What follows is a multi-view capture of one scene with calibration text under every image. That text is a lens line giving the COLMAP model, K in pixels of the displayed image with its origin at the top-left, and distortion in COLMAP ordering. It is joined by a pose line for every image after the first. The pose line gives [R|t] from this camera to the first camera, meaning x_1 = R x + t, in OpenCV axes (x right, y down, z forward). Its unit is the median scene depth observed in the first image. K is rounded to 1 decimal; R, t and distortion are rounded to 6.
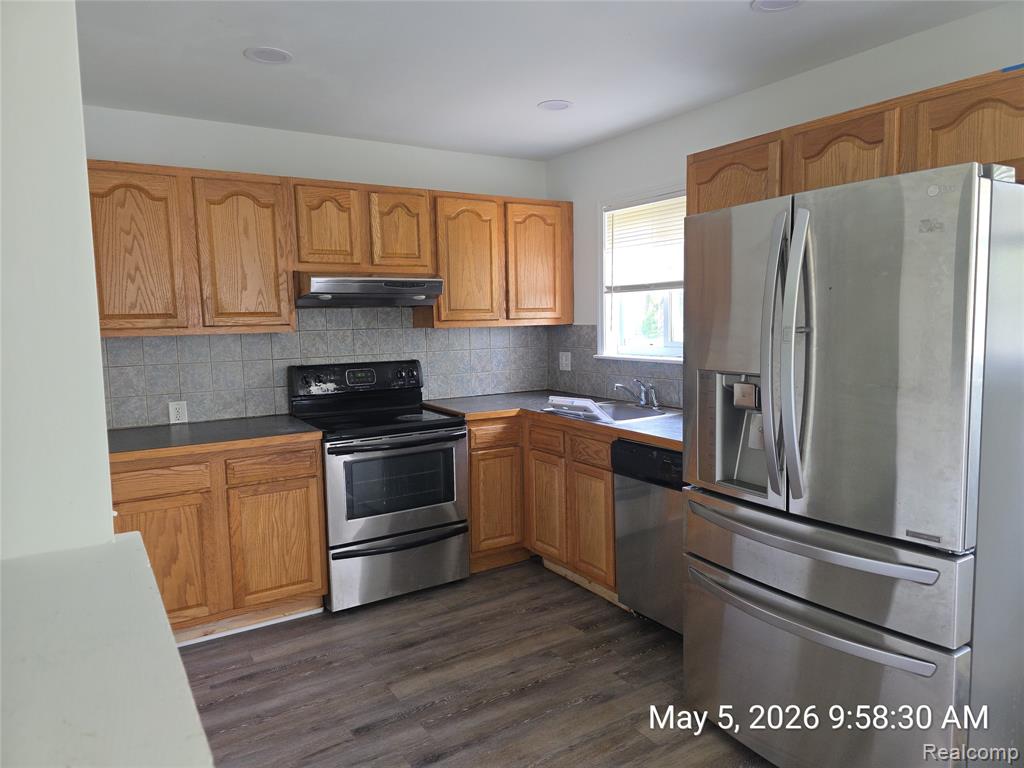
lens RADIAL K [[682.3, 0, 521.3], [0, 682.3, 380.2], [0, 0, 1]] dist [0.053902, -0.055563]
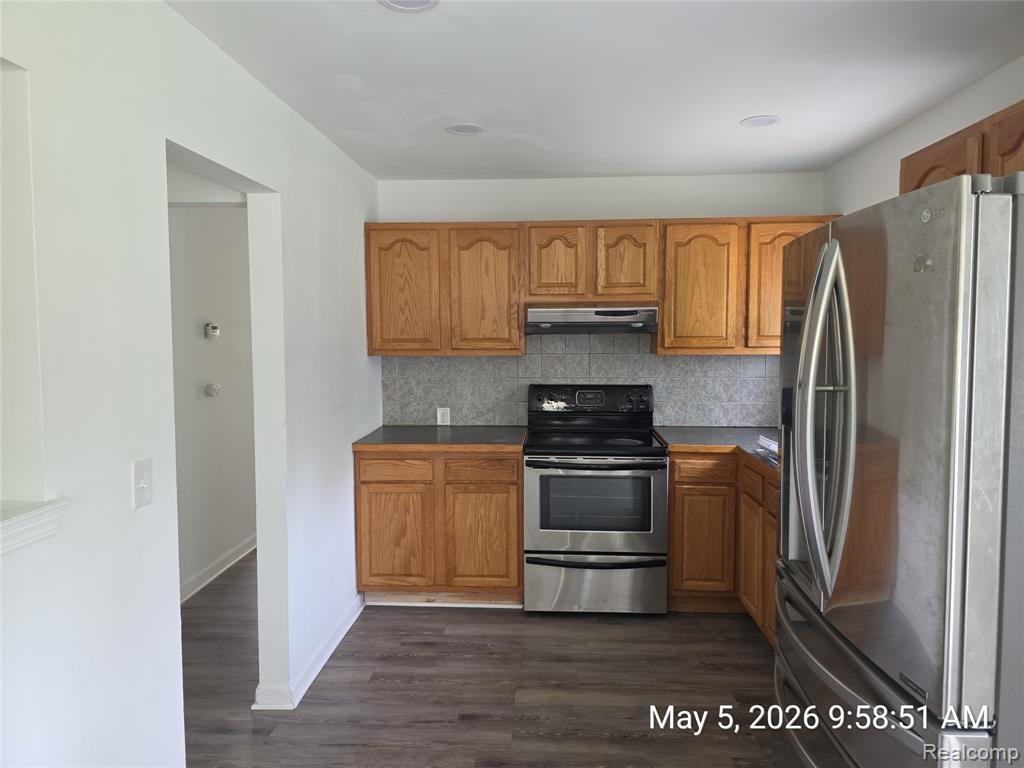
lens RADIAL K [[679.0, 0, 513.7], [0, 679.0, 366.2], [0, 0, 1]] dist [0.100392, -0.124410]
pose [[0.813672, 0.046167, -0.579489, 0.317134], [-0.067285, 0.997621, -0.014998, -0.034484], [0.577418, 0.051194, 0.814842, 0.070527]]
